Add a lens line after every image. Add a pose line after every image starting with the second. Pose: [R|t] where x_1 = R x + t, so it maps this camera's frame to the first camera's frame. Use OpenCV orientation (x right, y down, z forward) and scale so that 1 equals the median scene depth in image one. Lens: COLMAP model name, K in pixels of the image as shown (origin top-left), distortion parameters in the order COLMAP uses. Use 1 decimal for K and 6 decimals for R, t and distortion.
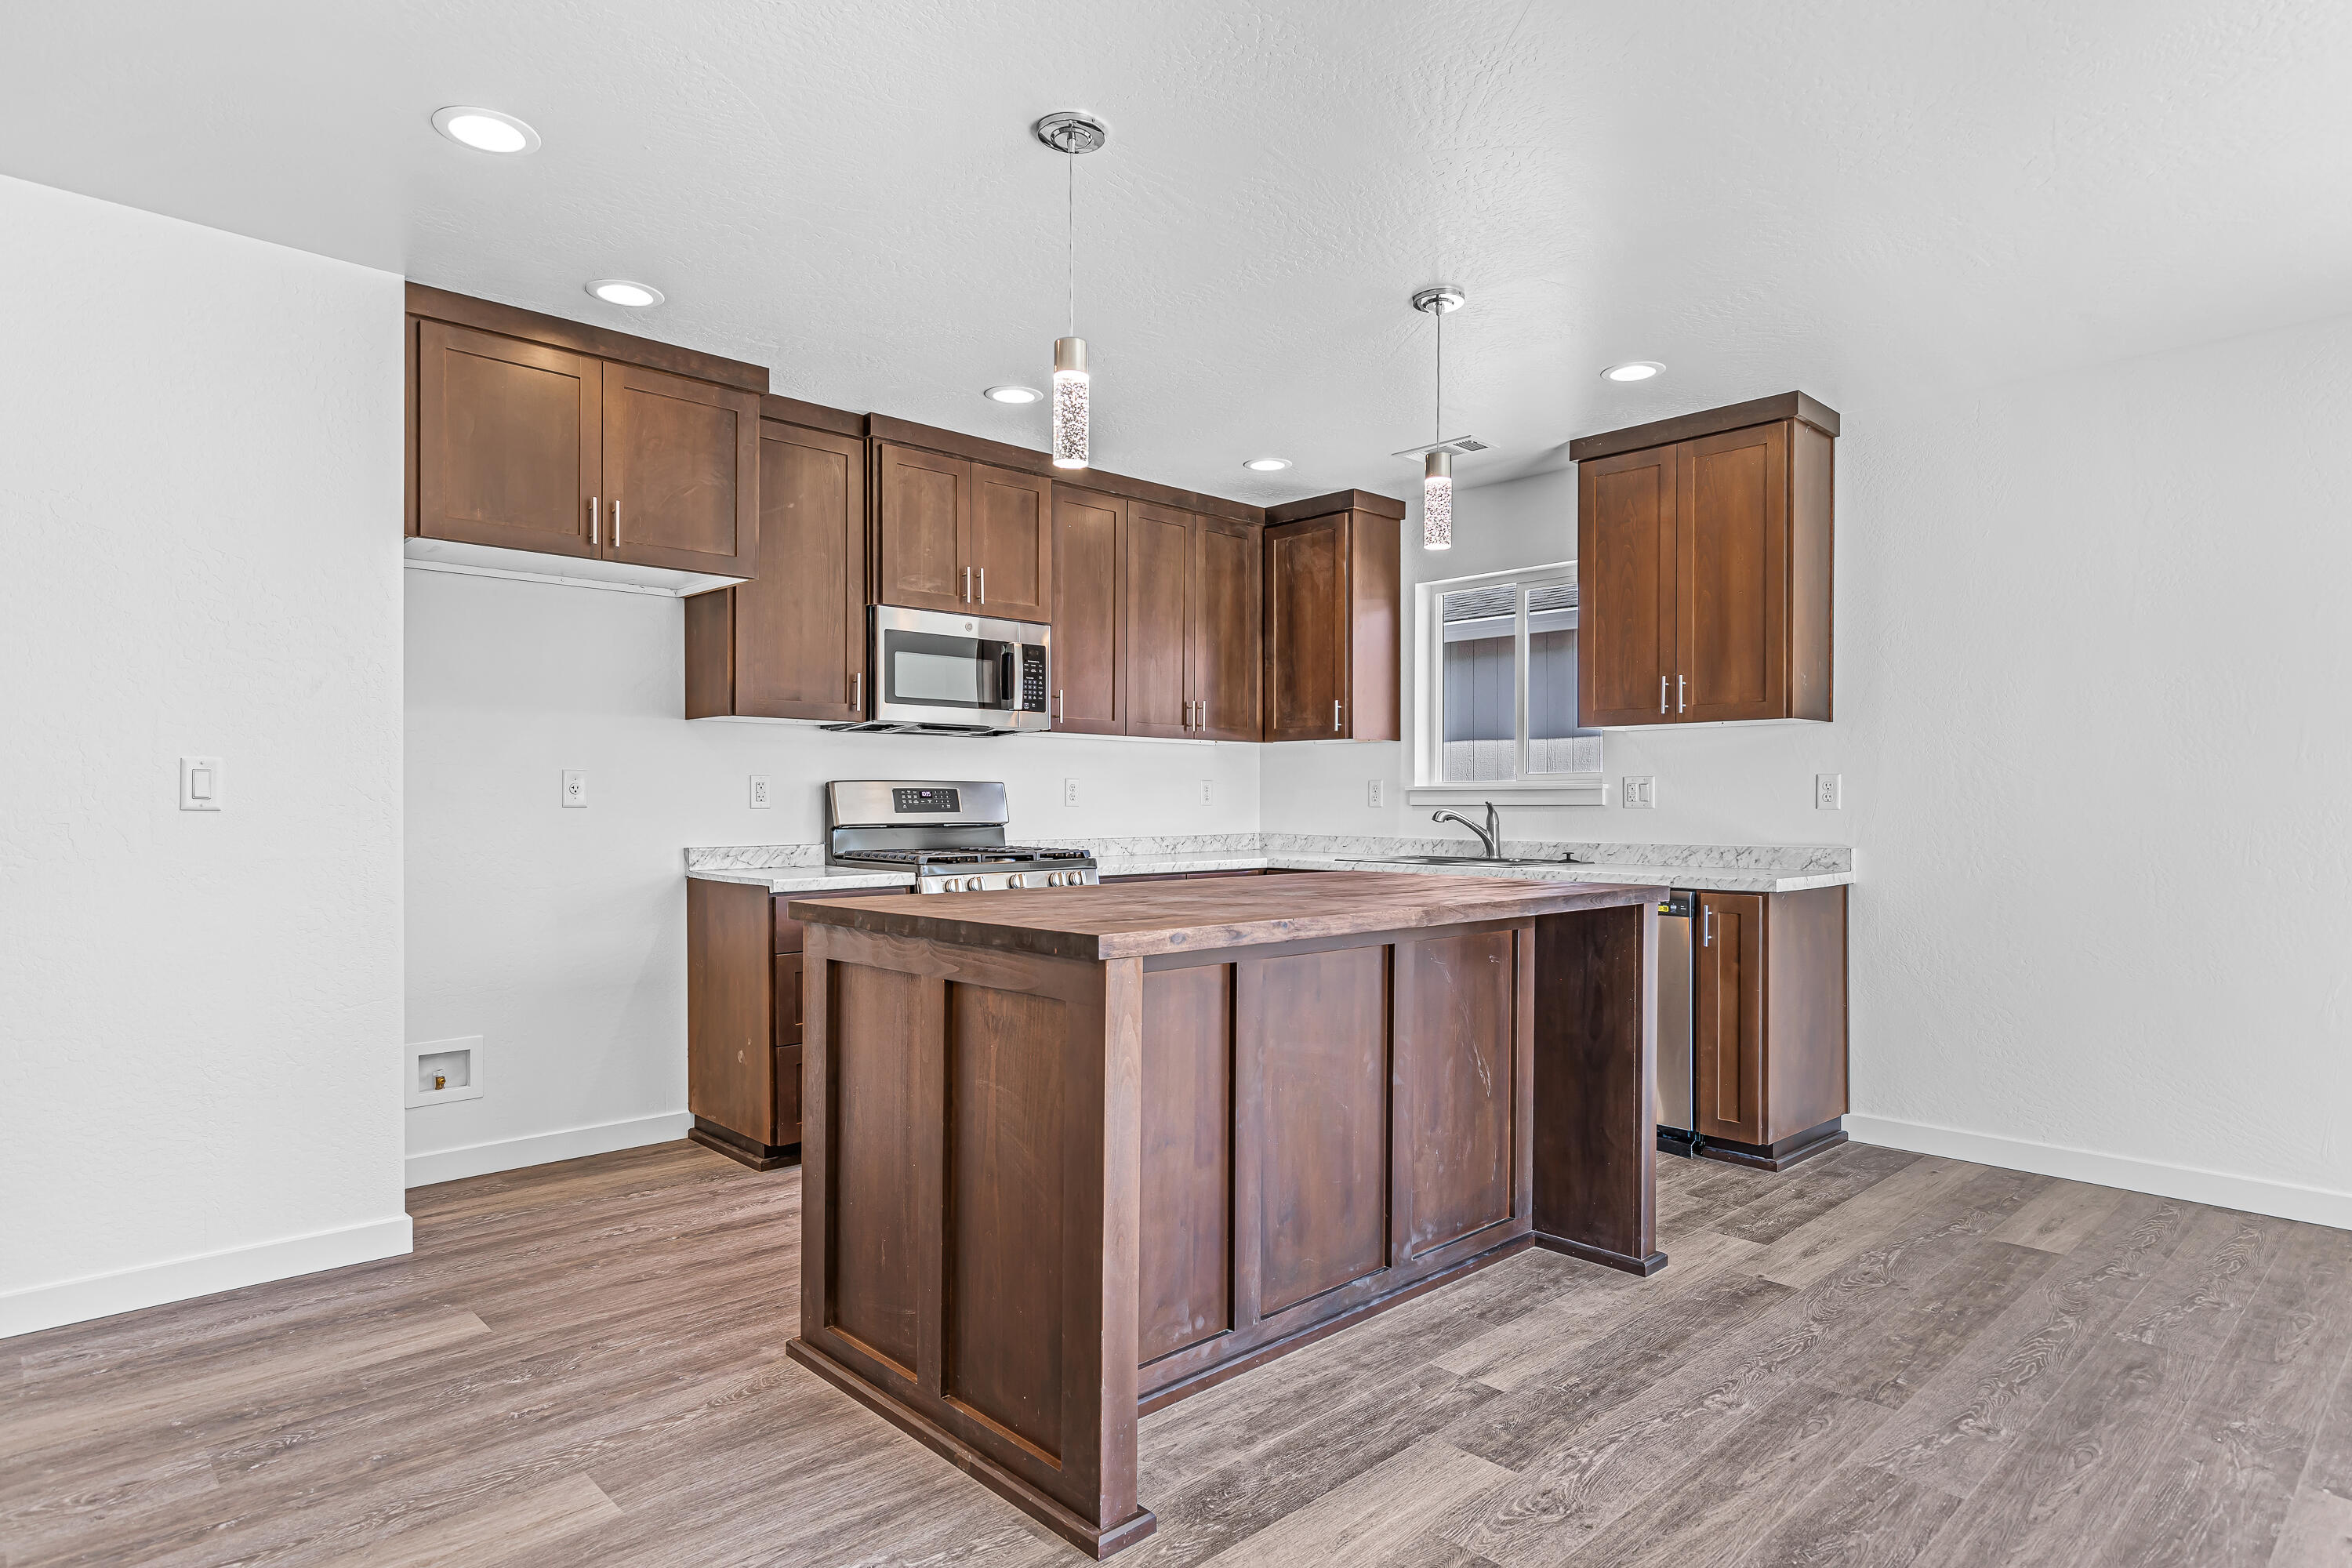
lens RADIAL K [[1305.2, 0, 1182.0], [0, 1305.2, 806.1], [0, 0, 1]] dist [0.007605, -0.002141]
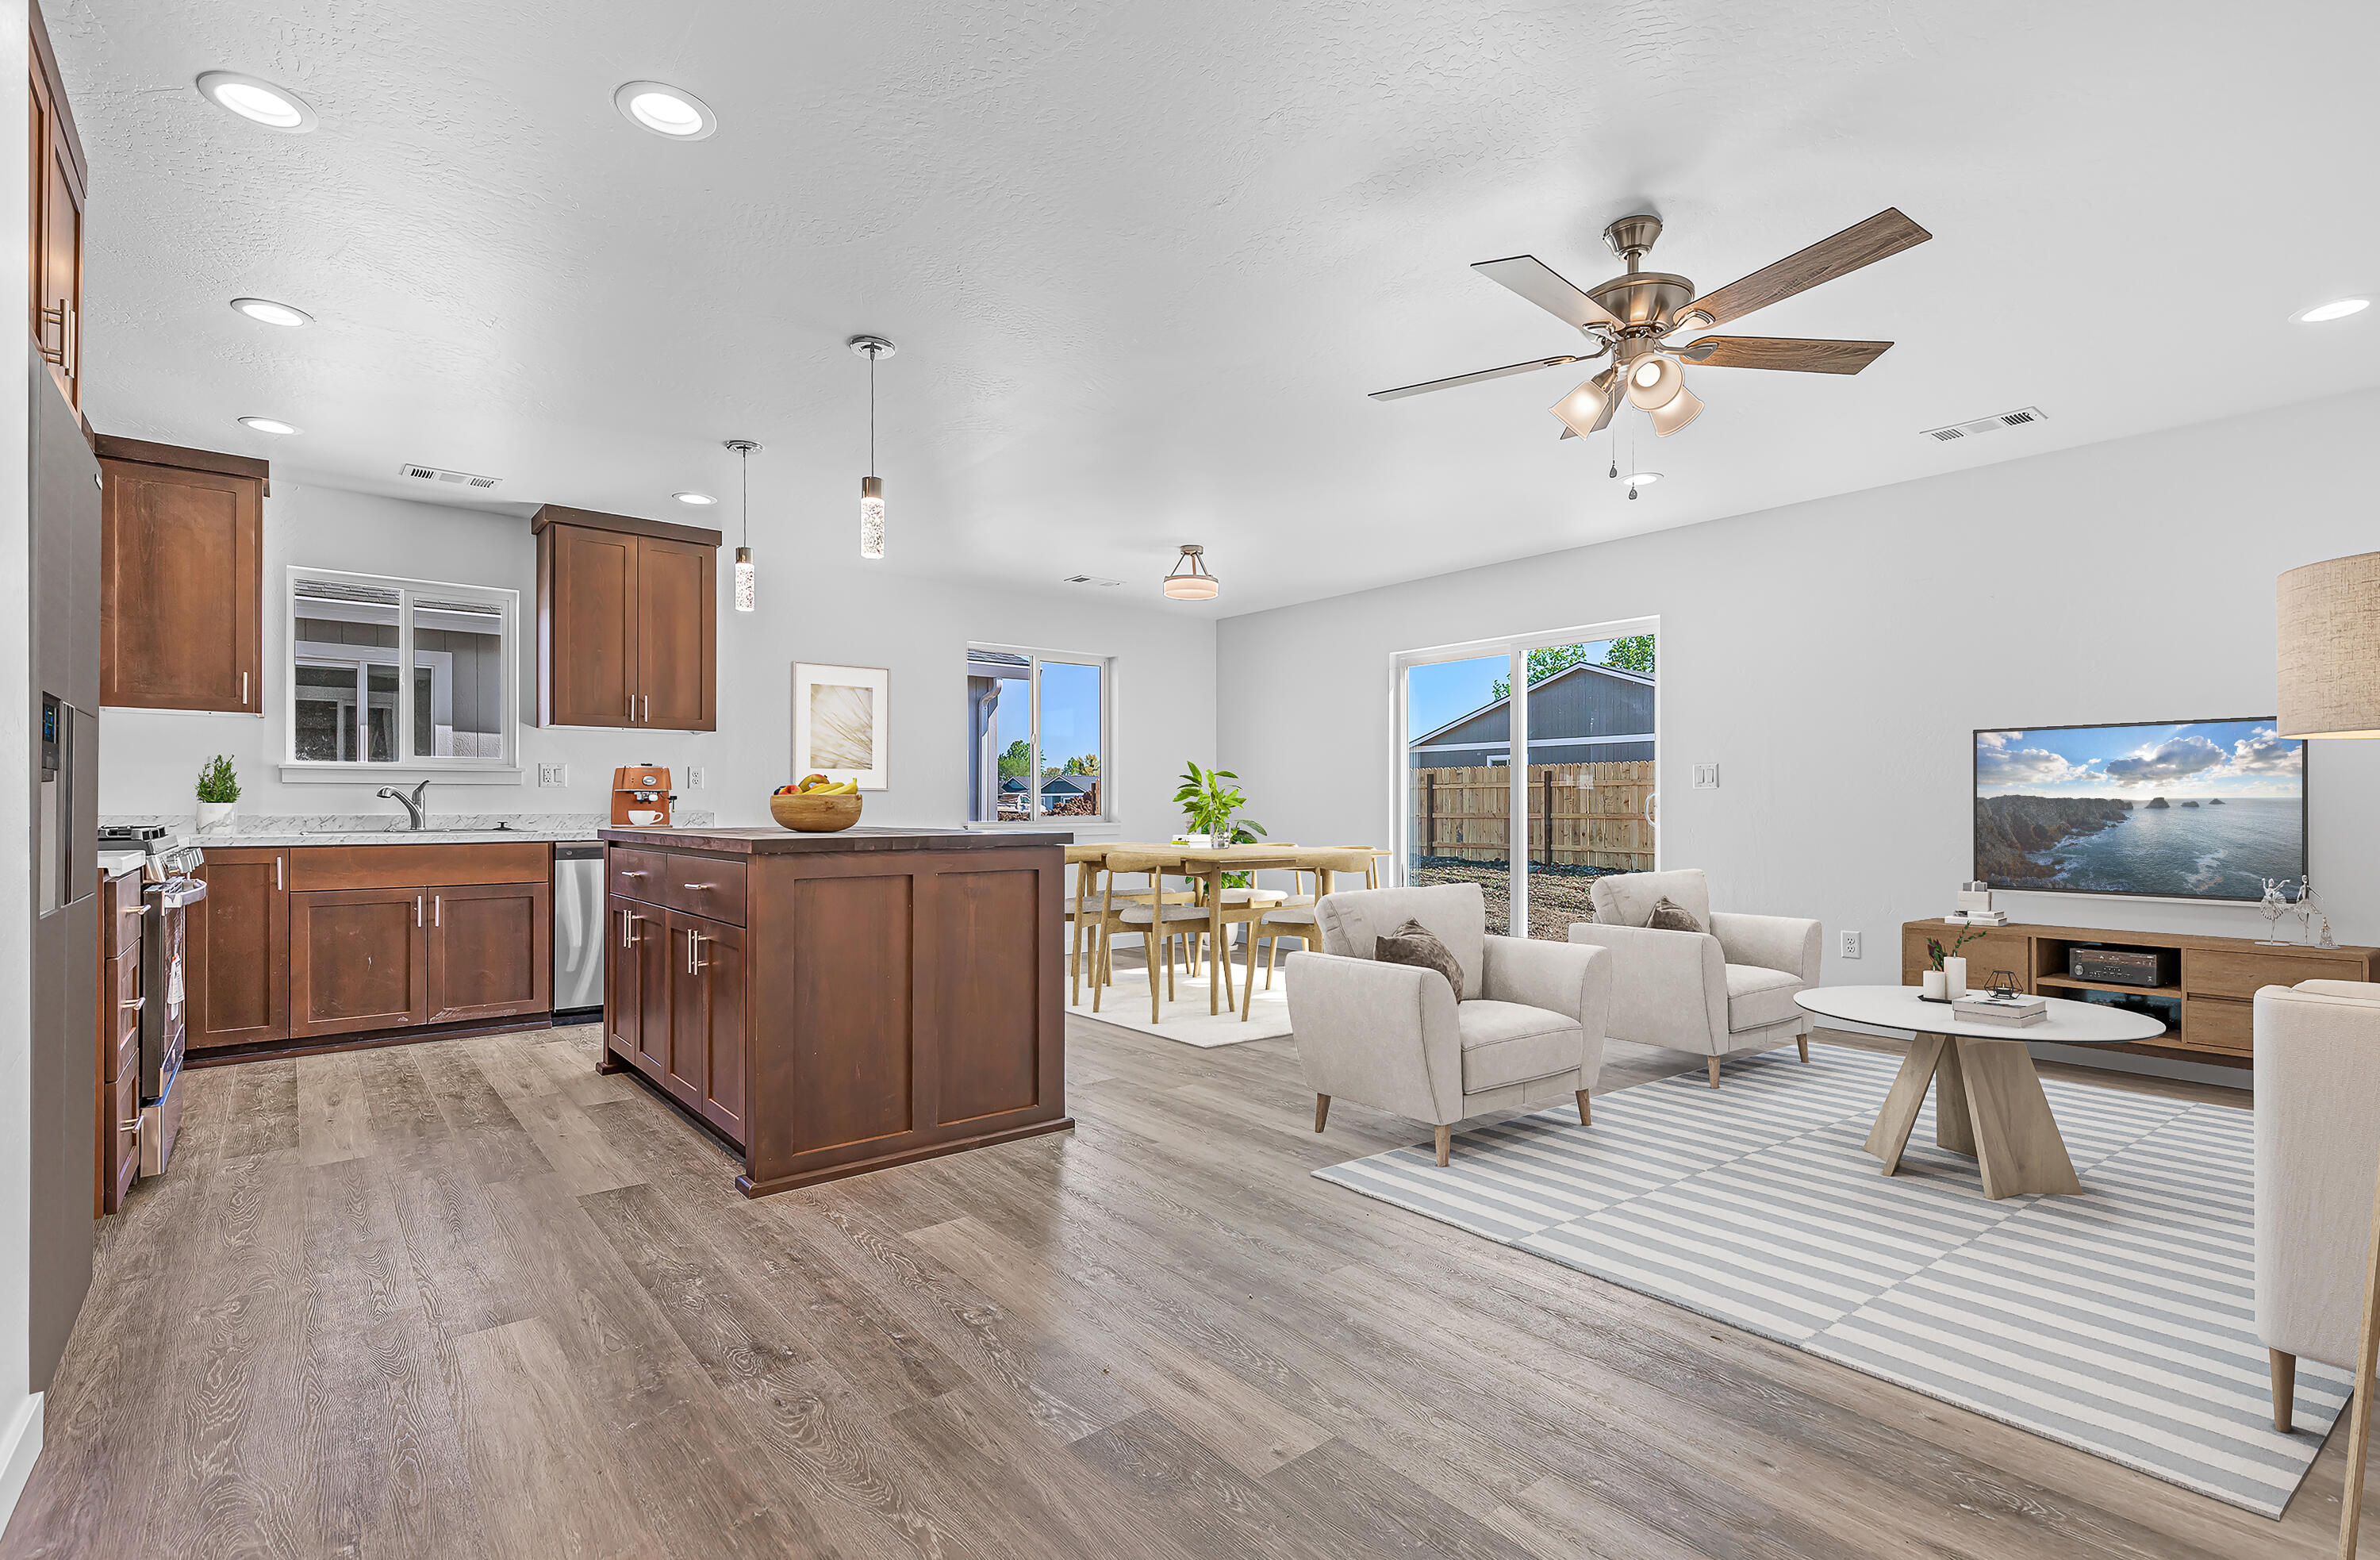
lens RADIAL K [[1082.6, 0, 1188.5], [0, 1082.6, 809.1], [0, 0, 1]] dist [0.000864, 0.000995]
pose [[0.069995, -0.003601, 0.997541, -0.797818], [0.004048, 0.999986, 0.003326, 0.025696], [-0.997539, 0.003805, 0.070008, 0.306778]]
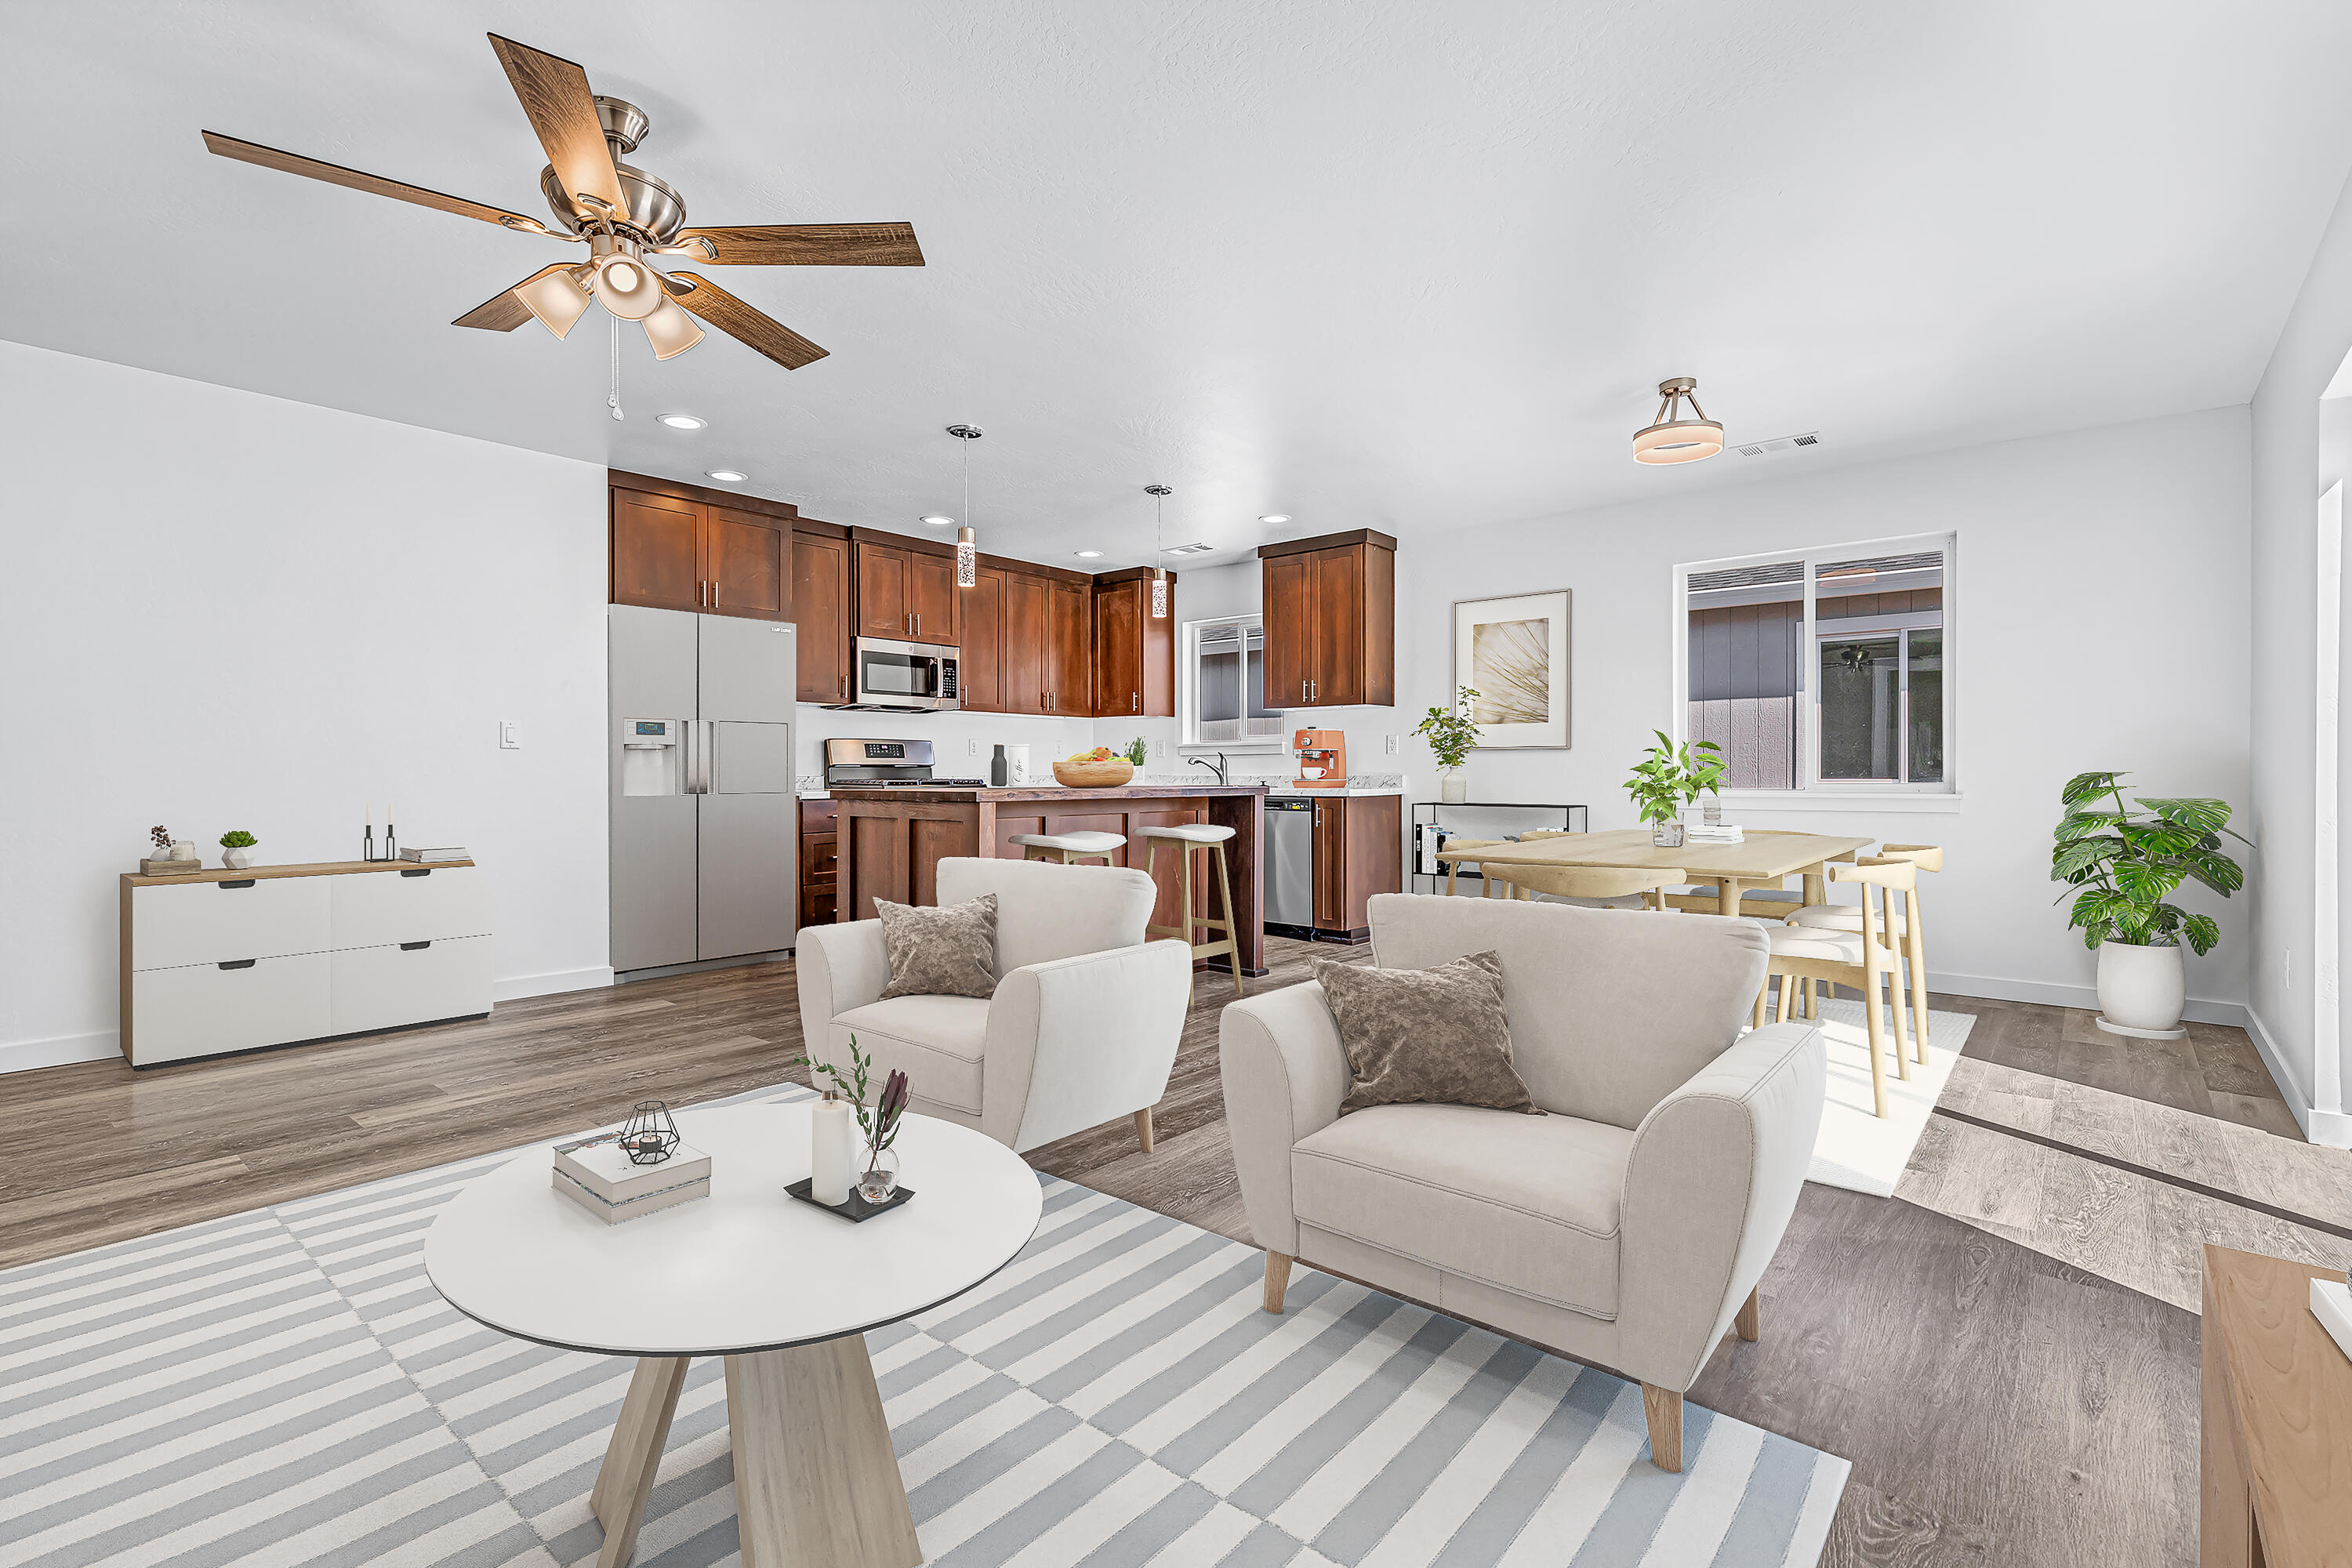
lens RADIAL K [[1071.5, 0, 1177.7], [0, 1071.5, 770.2], [0, 0, 1]] dist [0.021808, -0.002102]
pose [[0.995352, -0.002089, 0.096277, 0.052953], [0.002409, 0.999992, -0.003202, 0.028986], [-0.096270, 0.003419, 0.995349, -0.464122]]
